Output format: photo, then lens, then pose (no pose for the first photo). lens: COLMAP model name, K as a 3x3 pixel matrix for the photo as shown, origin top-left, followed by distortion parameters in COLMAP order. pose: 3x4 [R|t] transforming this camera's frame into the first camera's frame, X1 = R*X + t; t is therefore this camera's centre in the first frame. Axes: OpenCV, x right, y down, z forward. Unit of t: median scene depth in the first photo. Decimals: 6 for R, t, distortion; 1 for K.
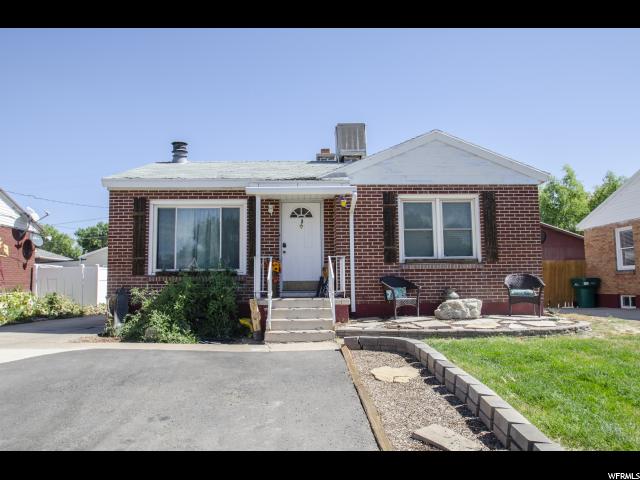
lens RADIAL K [[435.8, 0, 320.0], [0, 435.8, 240.0], [0, 0, 1]] dist [-0.004941, -0.000991]
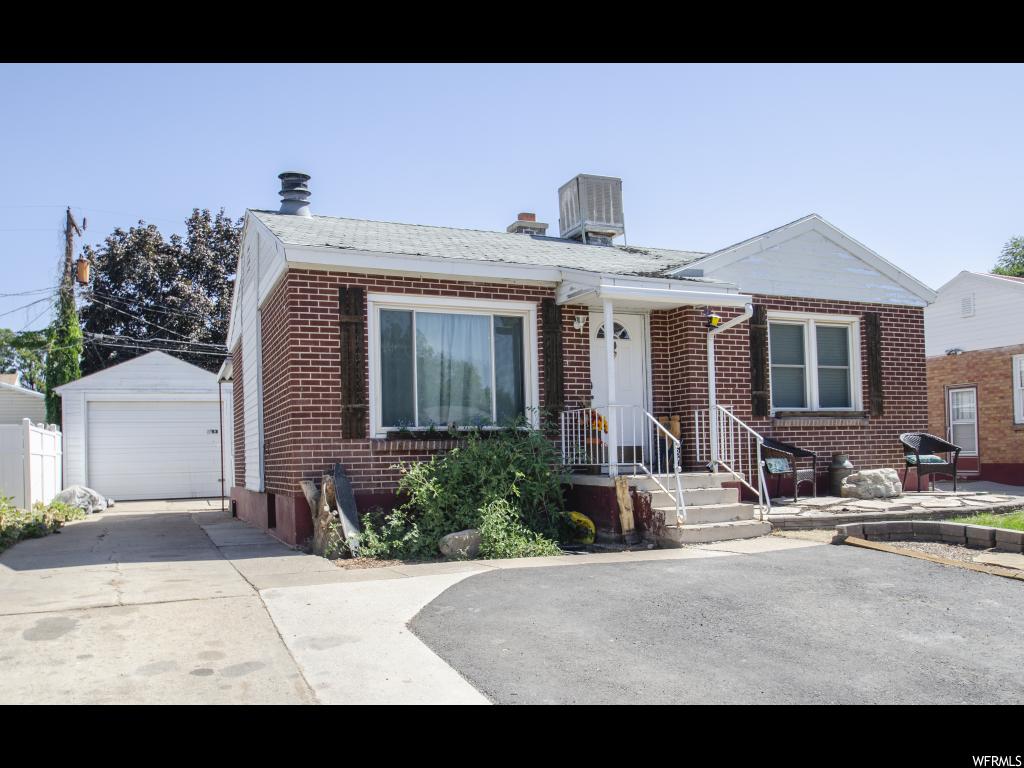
lens RADIAL K [[829.1, 0, 512.7], [0, 829.1, 429.0], [0, 0, 1]] dist [-0.018884, 0.000531]
pose [[0.916035, -0.001588, 0.401095, -0.645557], [-0.023881, 0.998002, 0.058493, 0.007642], [-0.400386, -0.063161, 0.914167, 0.028724]]
